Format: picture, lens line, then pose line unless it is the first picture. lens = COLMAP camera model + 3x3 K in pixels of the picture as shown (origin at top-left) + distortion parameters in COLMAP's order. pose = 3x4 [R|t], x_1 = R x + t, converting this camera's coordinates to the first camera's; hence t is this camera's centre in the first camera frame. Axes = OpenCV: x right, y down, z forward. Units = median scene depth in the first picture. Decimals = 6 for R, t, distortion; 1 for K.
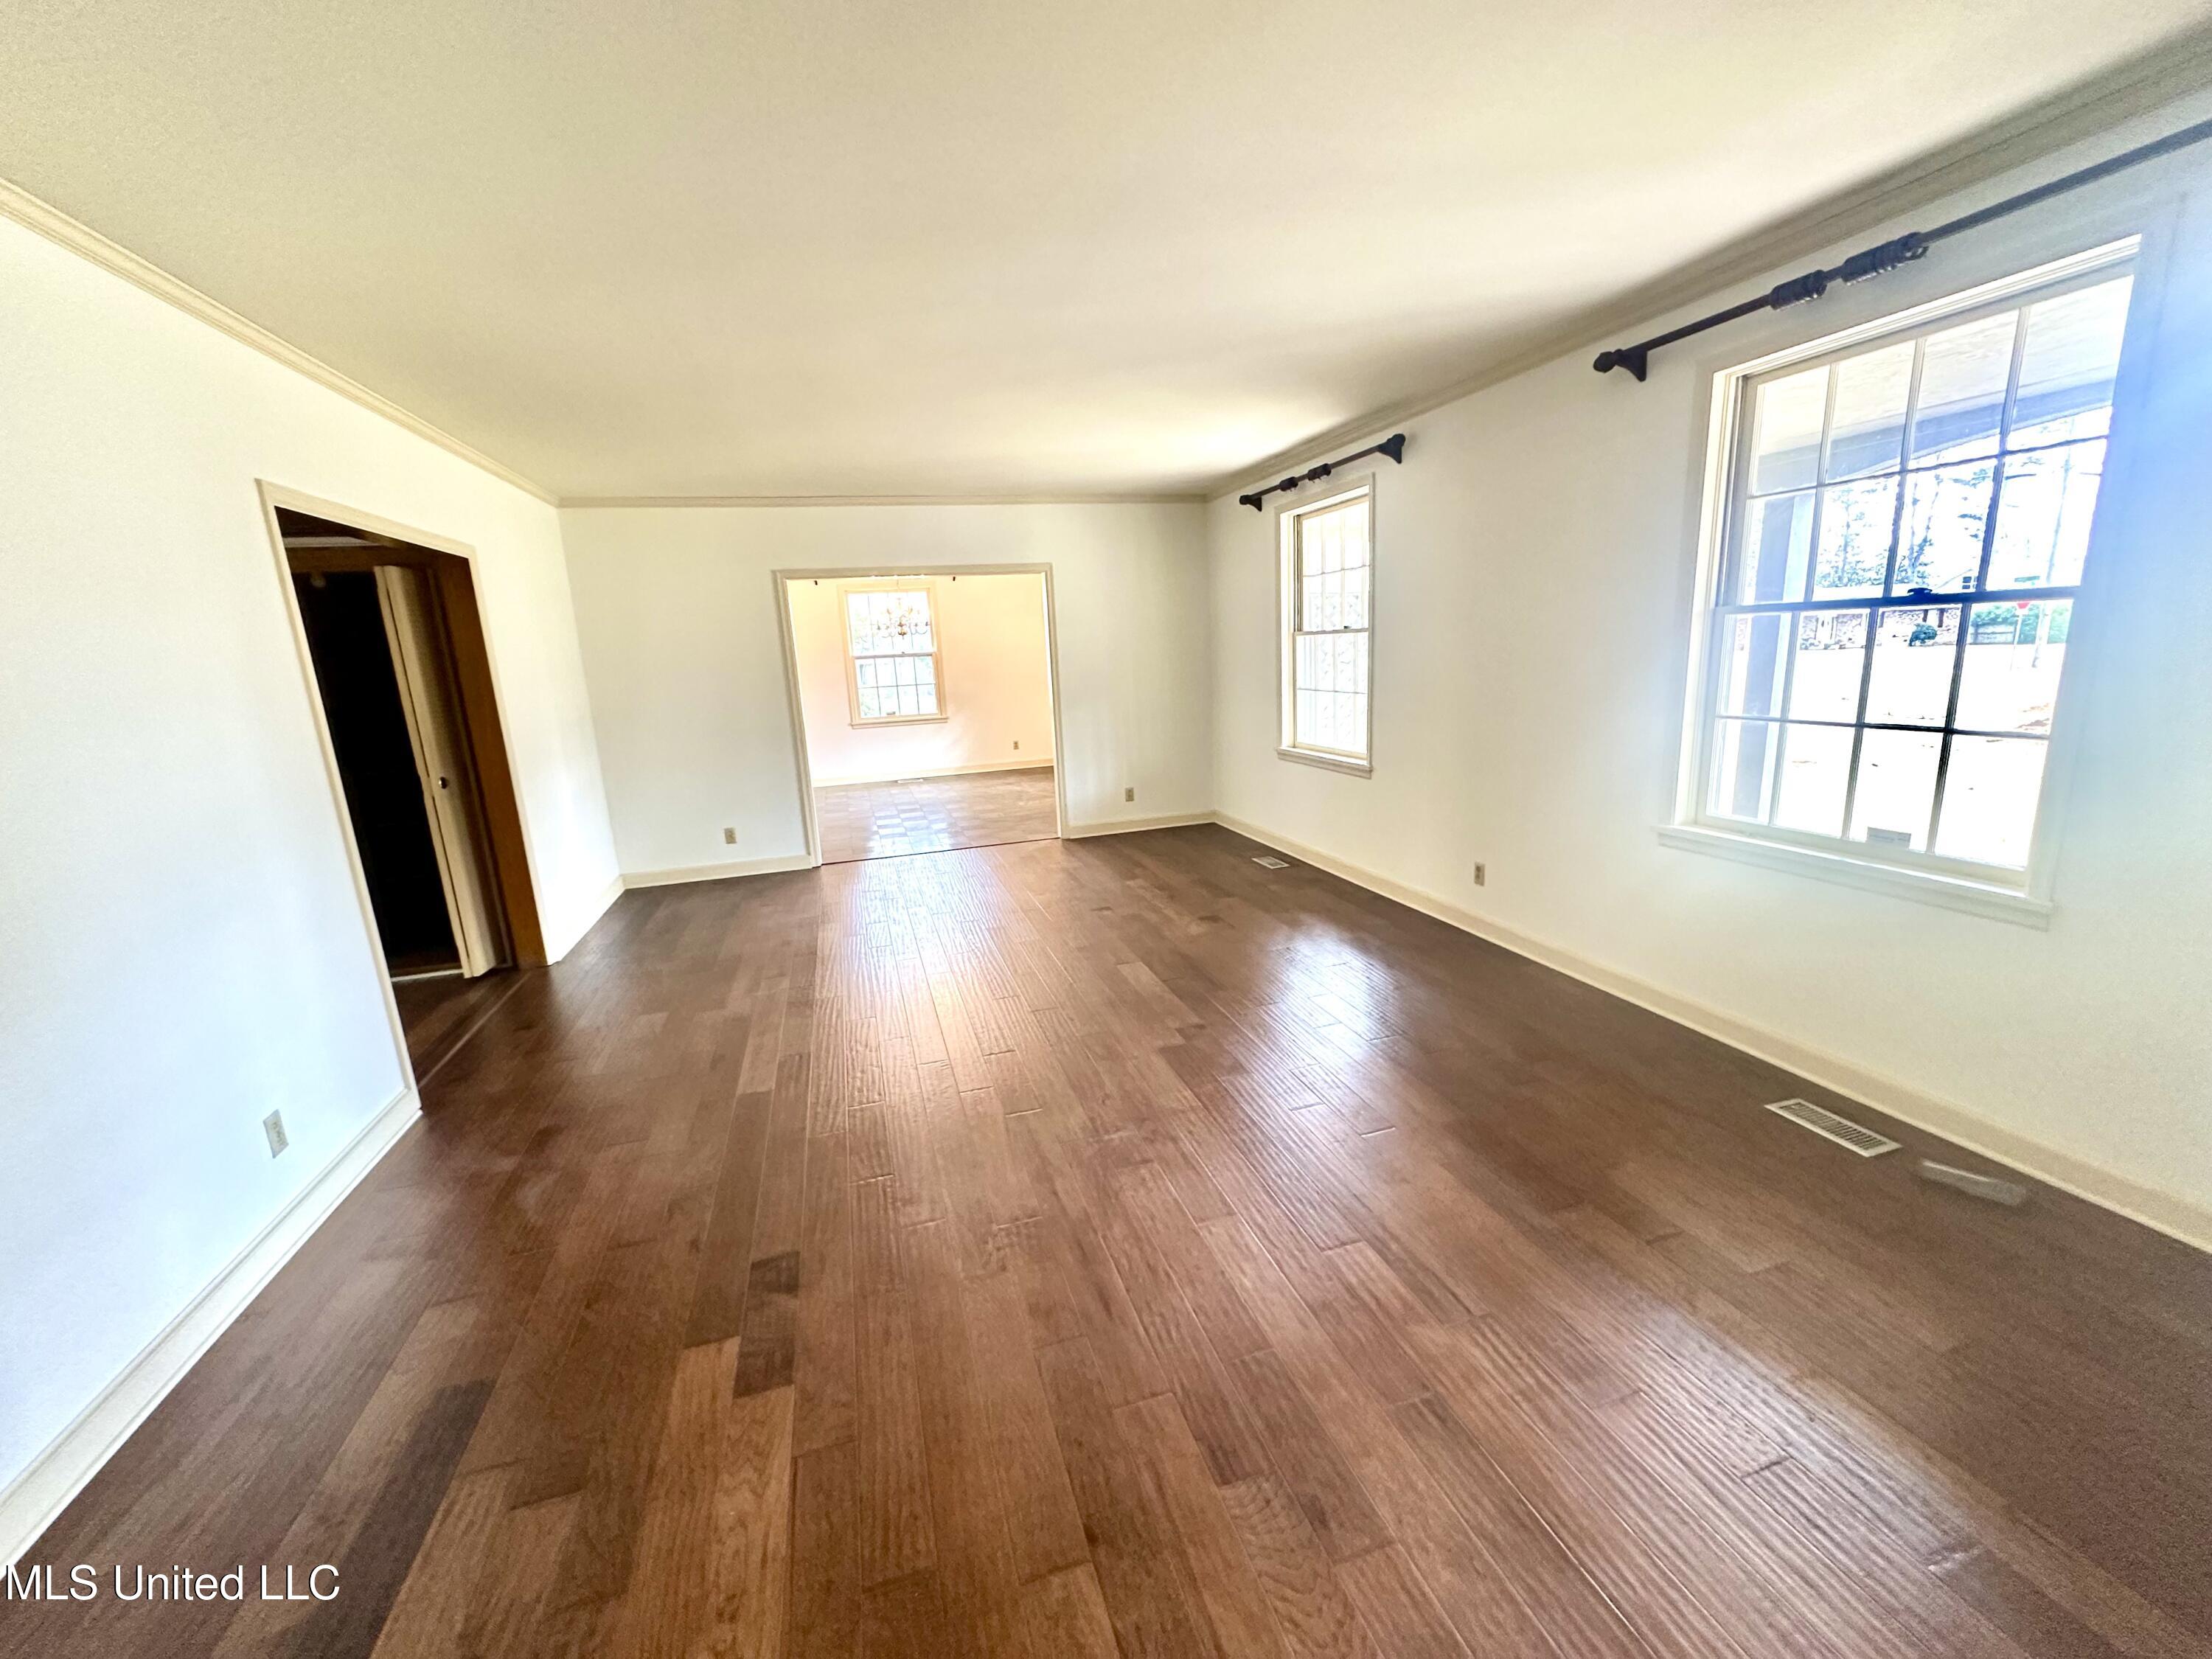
lens RADIAL K [[870.1, 0, 1106.0], [0, 870.1, 829.5], [0, 0, 1]] dist [-0.001570, 0.000104]
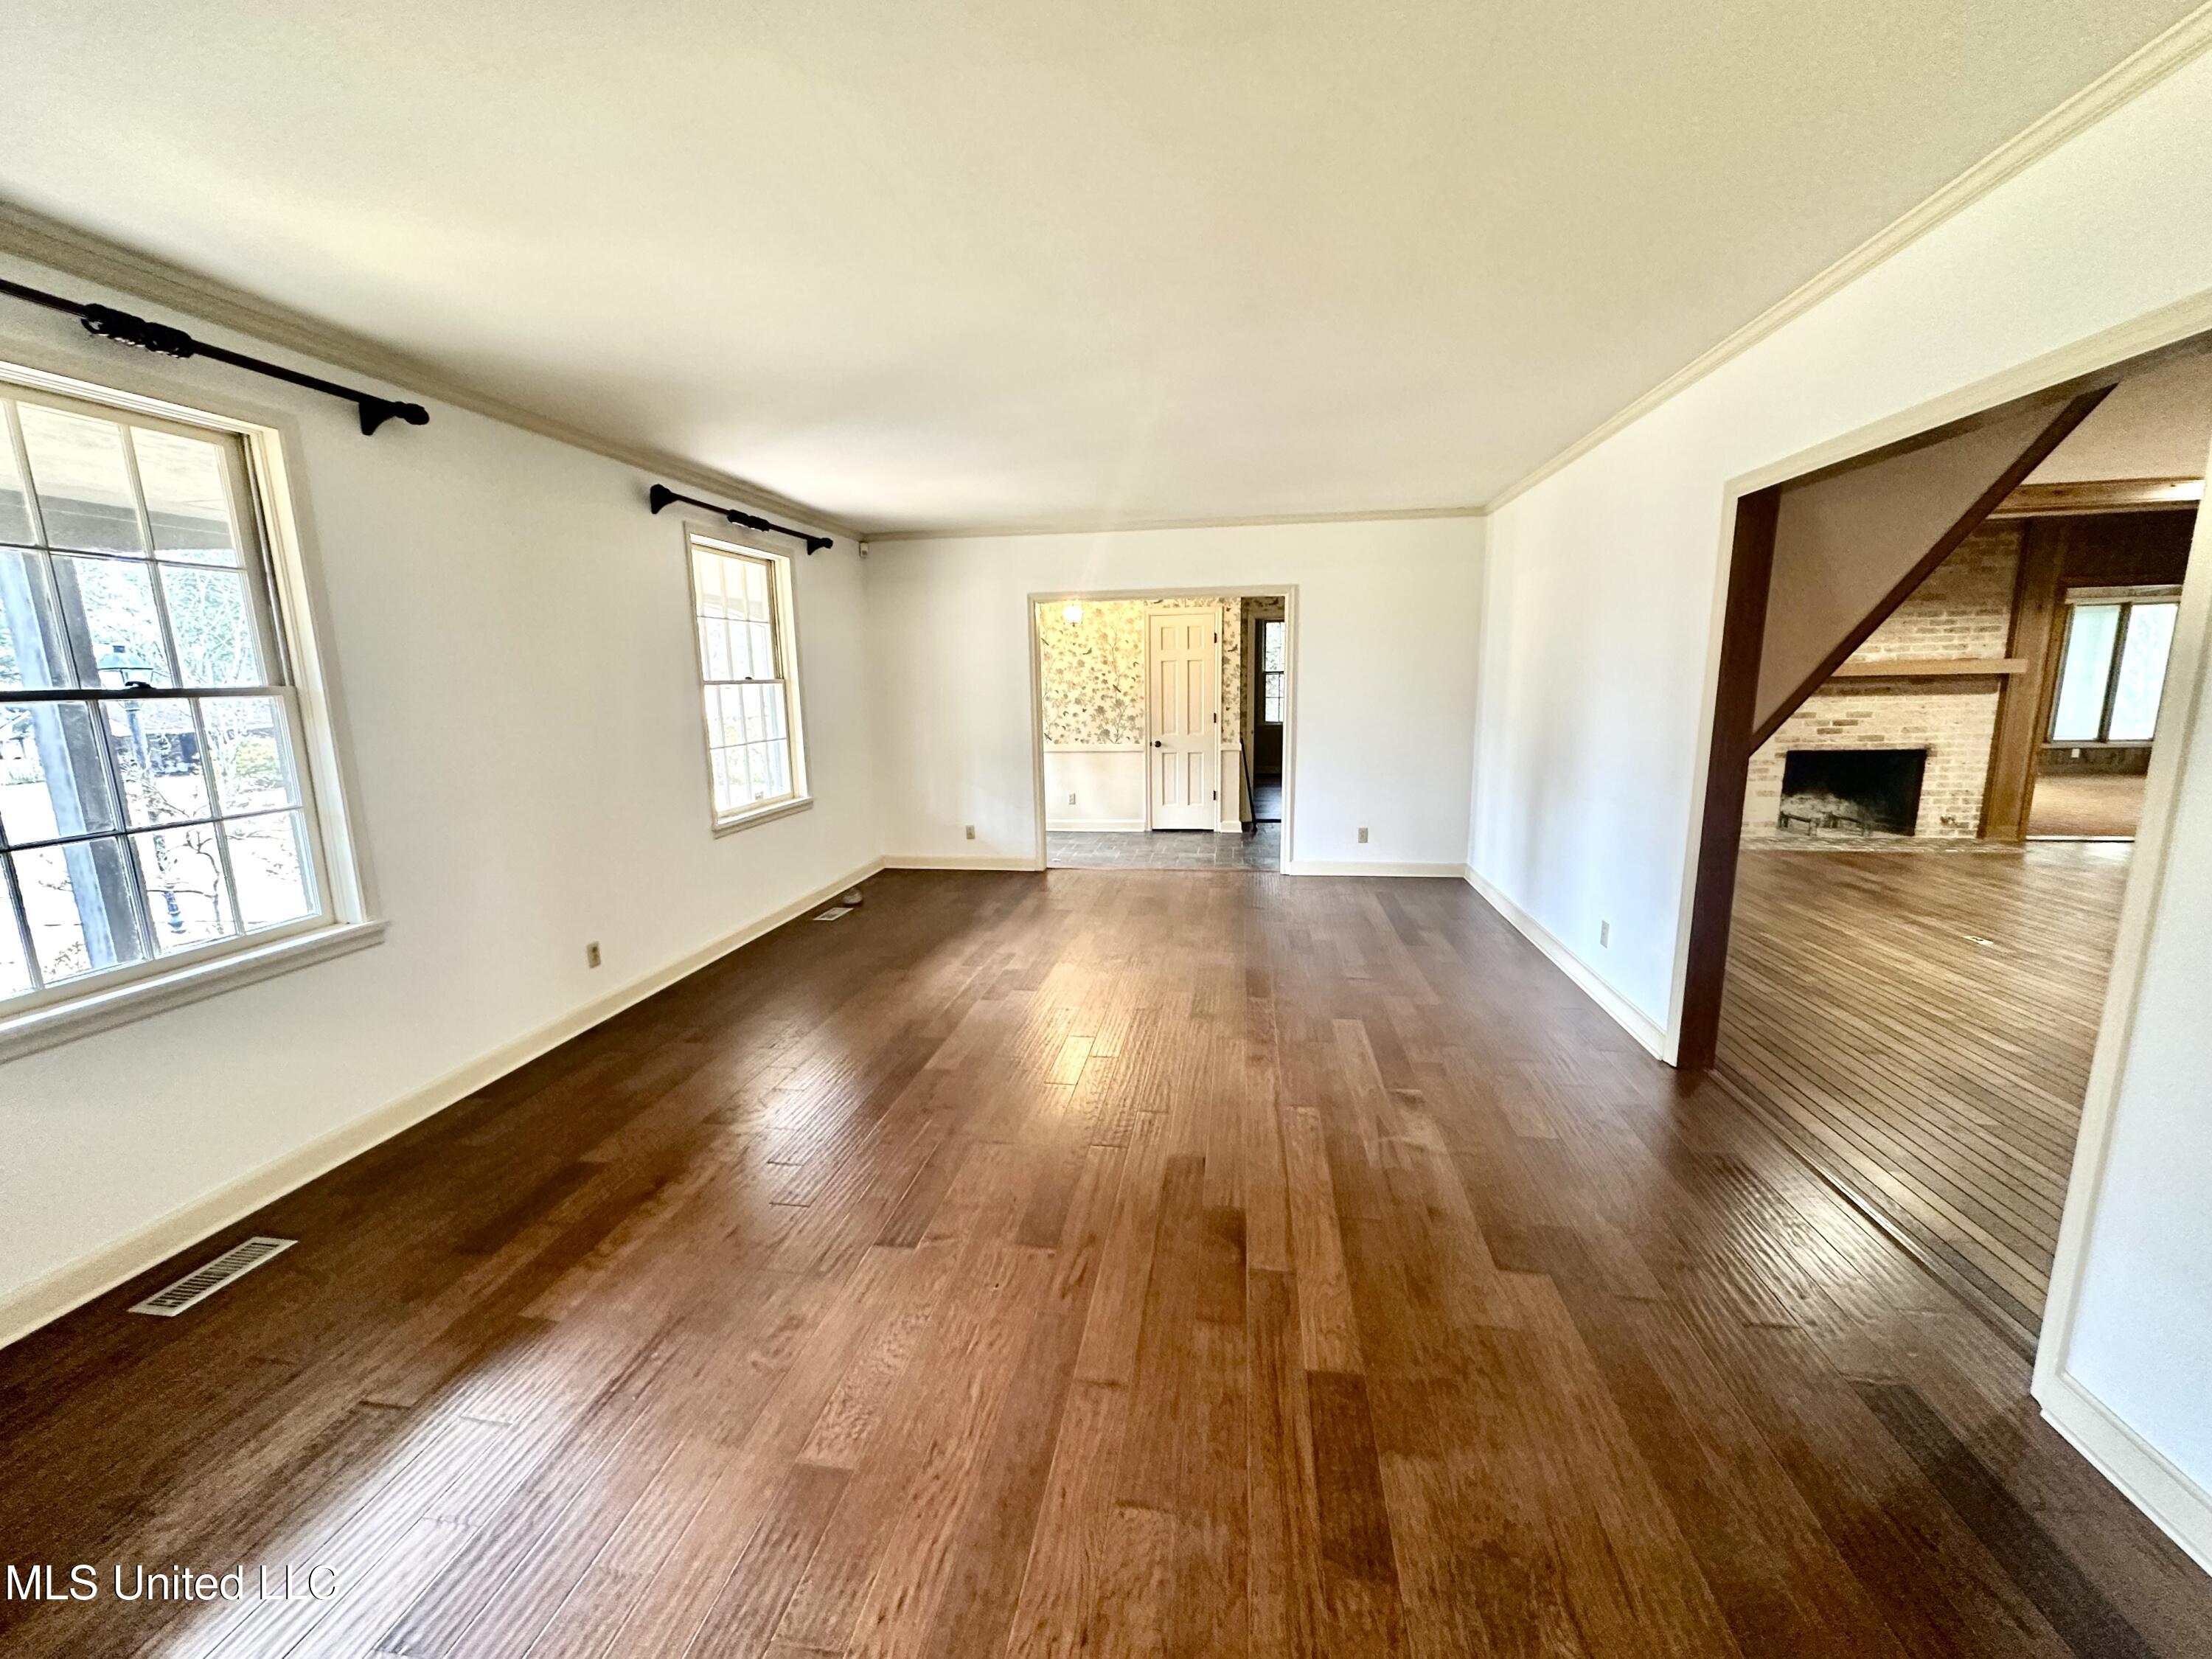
lens RADIAL K [[870.1, 0, 1106.0], [0, 870.1, 829.5], [0, 0, 1]] dist [-0.001570, 0.000104]
pose [[-0.896559, -0.009386, 0.442824, -0.461739], [0.154056, 0.930744, 0.331636, -0.293457], [-0.415268, 0.365551, -0.833022, 1.493211]]
